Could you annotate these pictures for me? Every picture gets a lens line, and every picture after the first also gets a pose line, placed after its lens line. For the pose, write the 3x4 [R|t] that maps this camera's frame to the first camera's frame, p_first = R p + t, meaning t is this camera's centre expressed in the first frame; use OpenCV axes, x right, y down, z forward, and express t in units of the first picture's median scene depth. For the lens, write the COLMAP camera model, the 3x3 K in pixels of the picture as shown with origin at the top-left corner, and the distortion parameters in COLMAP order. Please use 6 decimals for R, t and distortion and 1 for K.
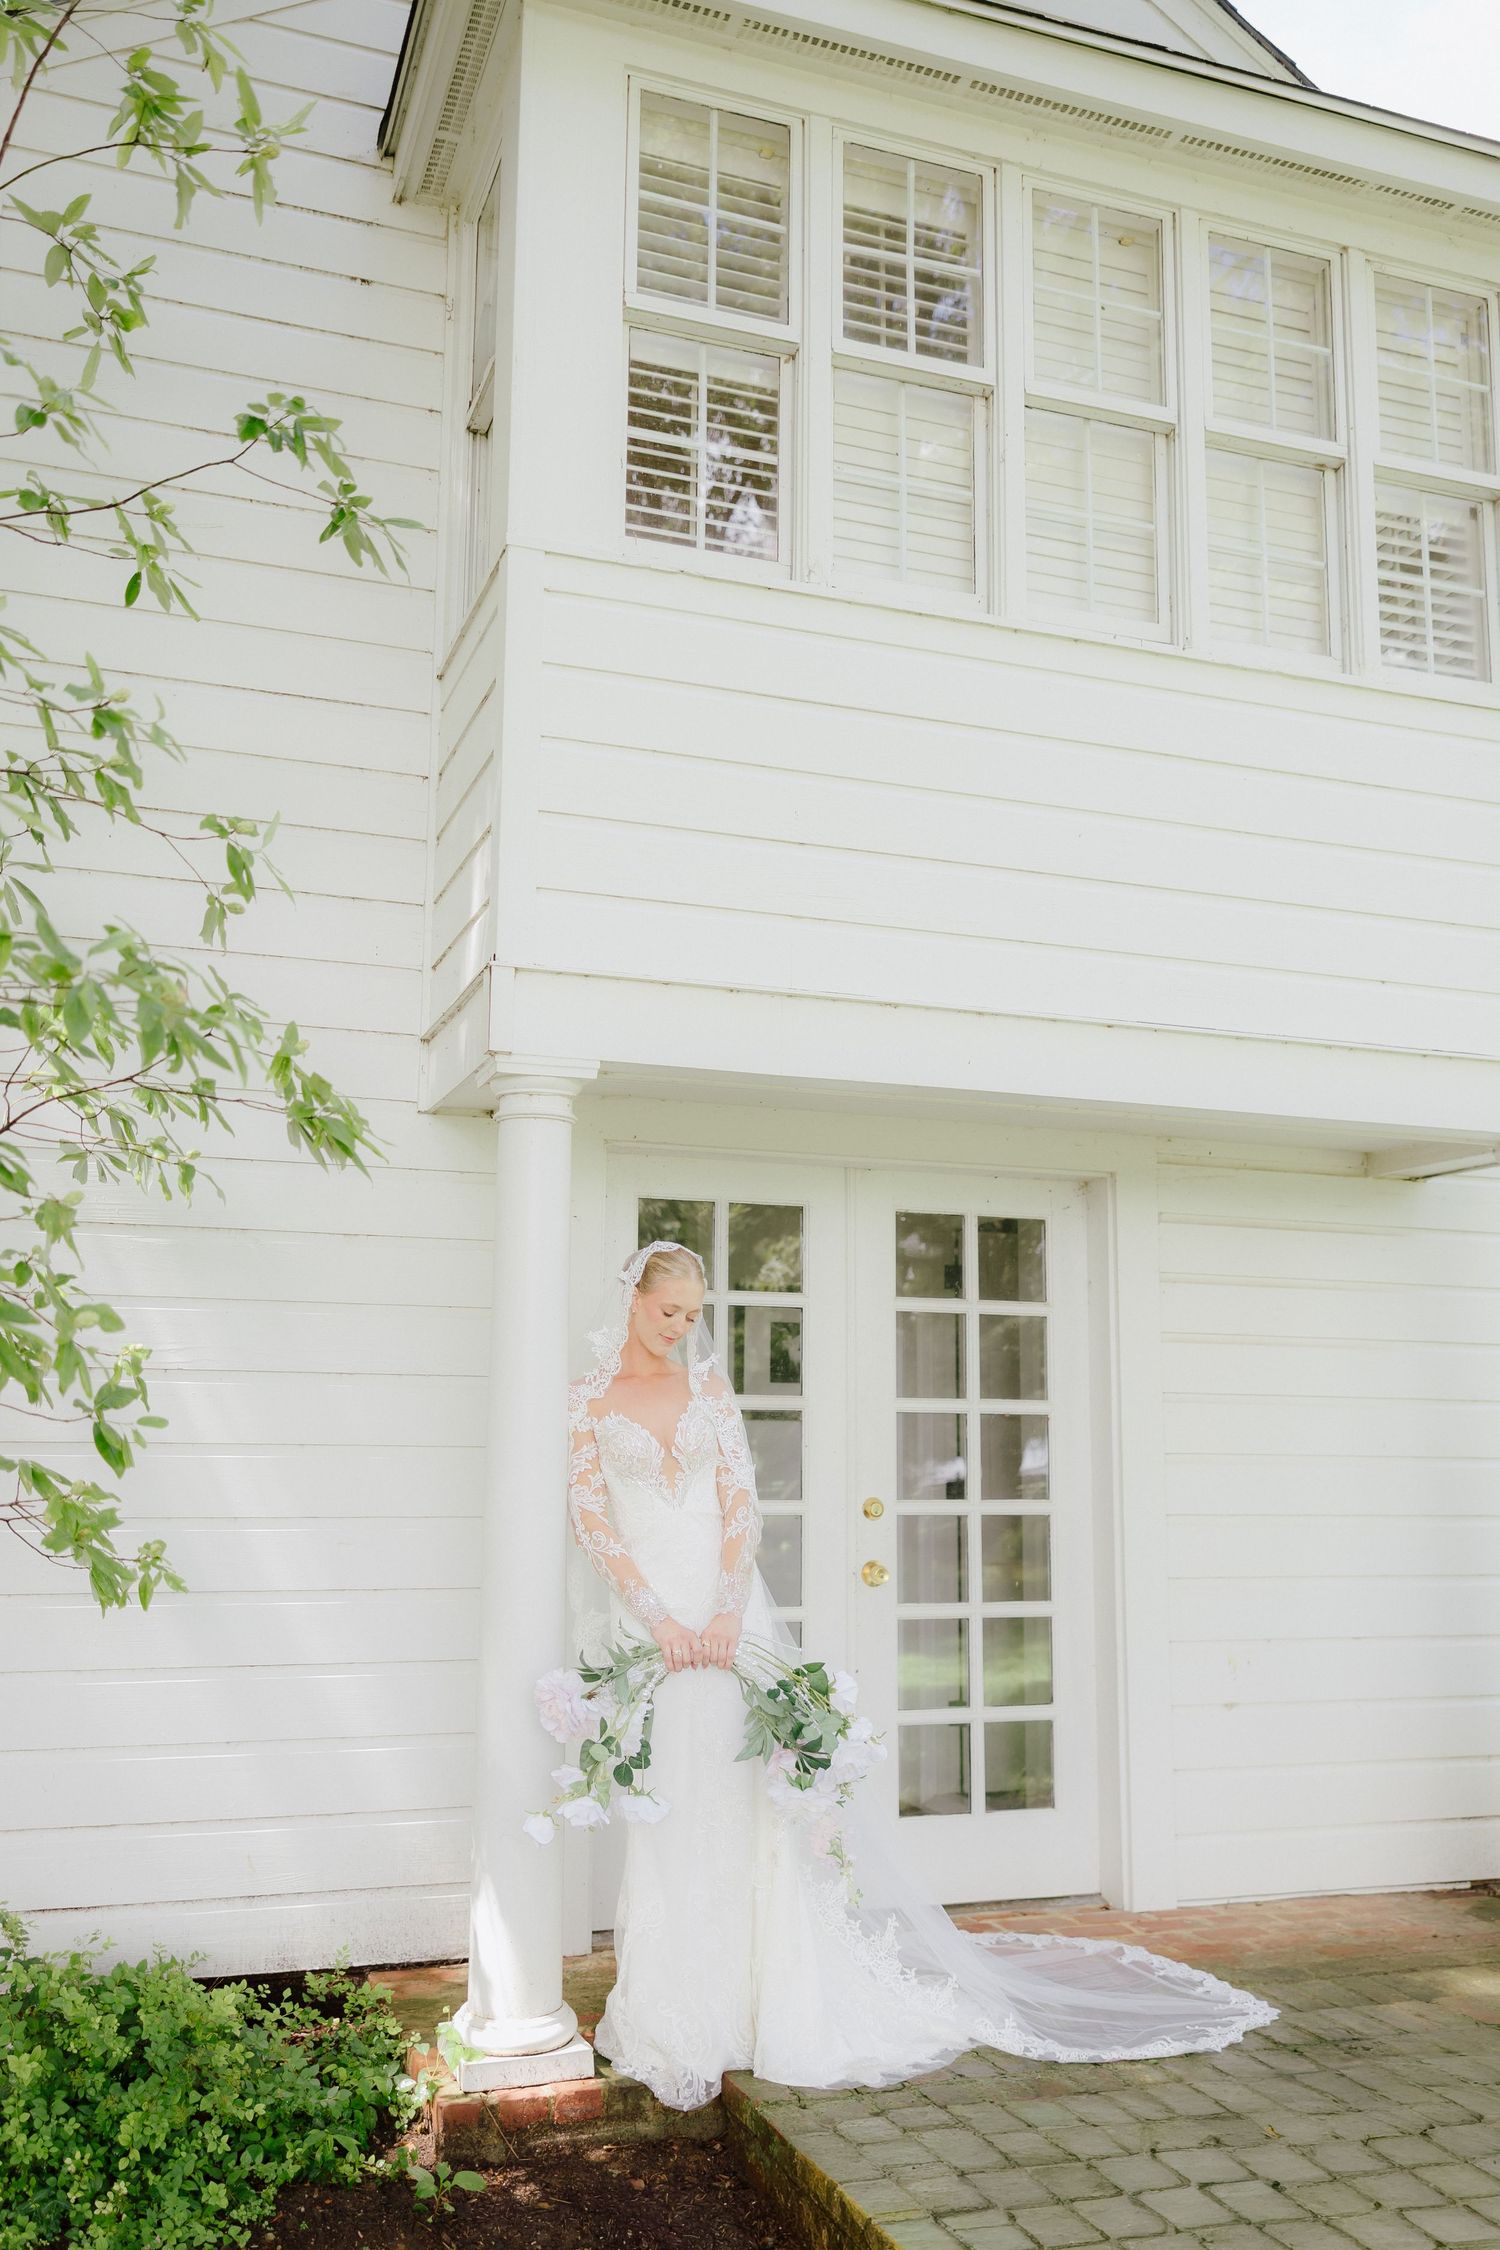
lens RADIAL K [[1905.6, 0, 750.0], [0, 1905.6, 1125.0], [0, 0, 1]] dist [-0.003648, 0.000978]
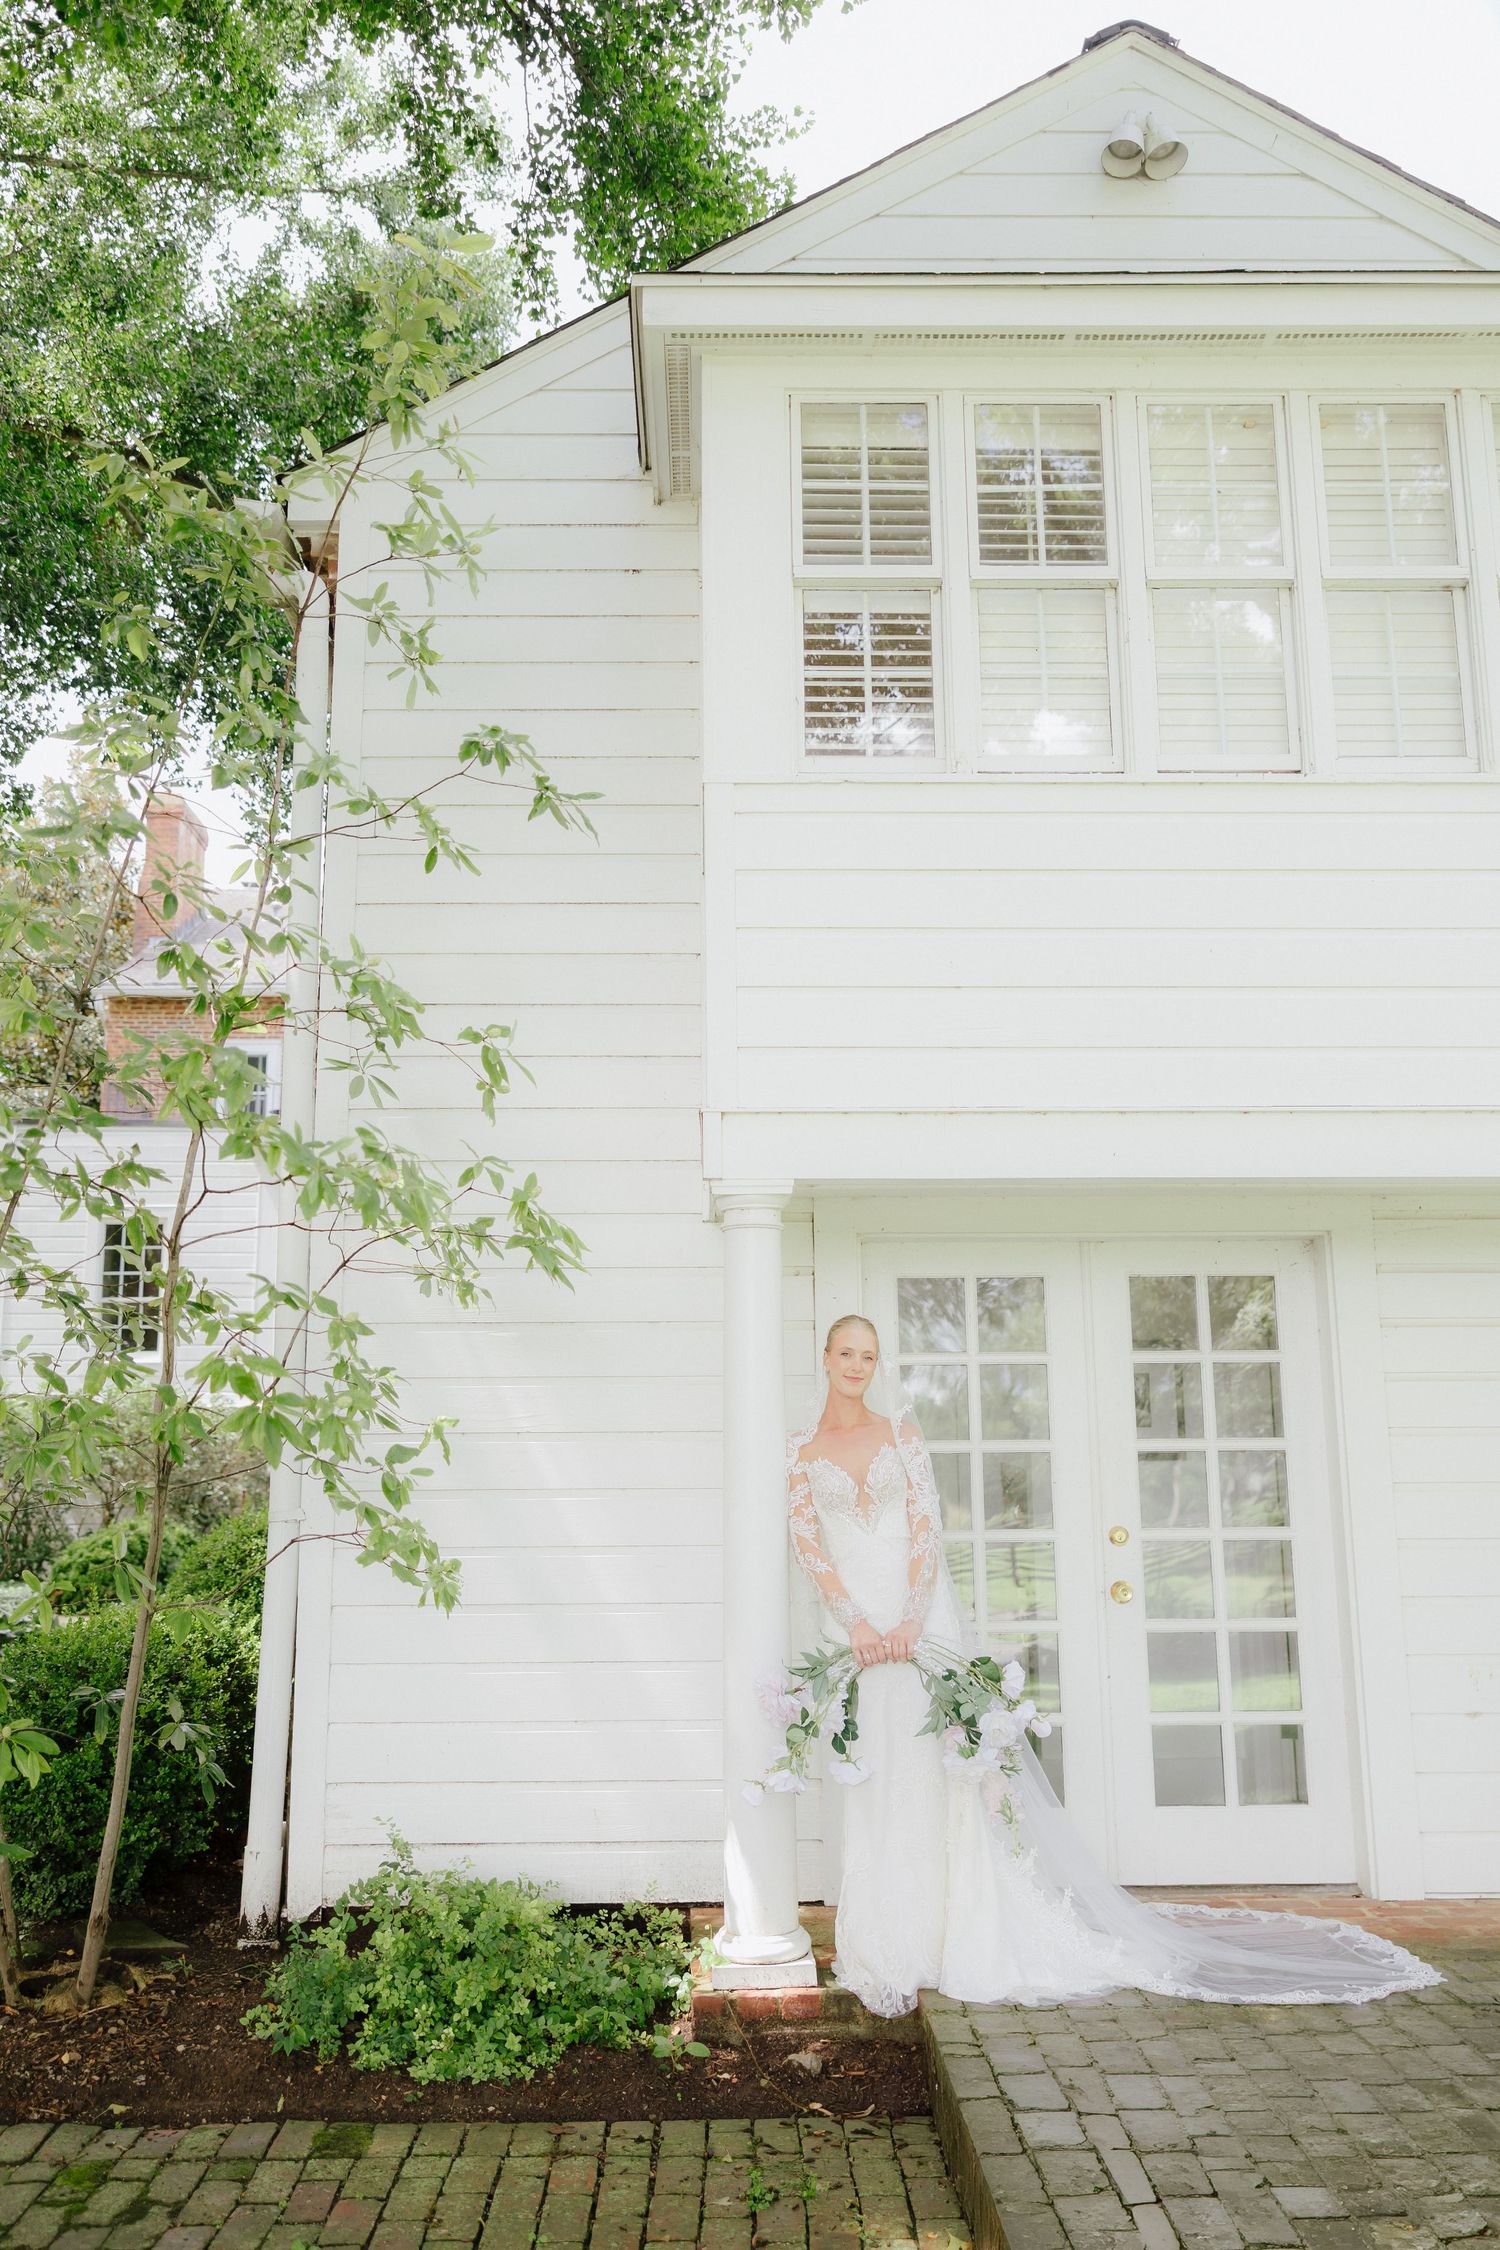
lens RADIAL K [[1830.5, 0, 750.0], [0, 1830.5, 1125.0], [0, 0, 1]] dist [-0.001369, -0.002817]
pose [[0.949236, -0.079327, -0.304399, 0.273911], [0.069328, 0.996644, -0.043535, -0.019070], [0.306831, 0.020221, 0.951549, -0.171028]]
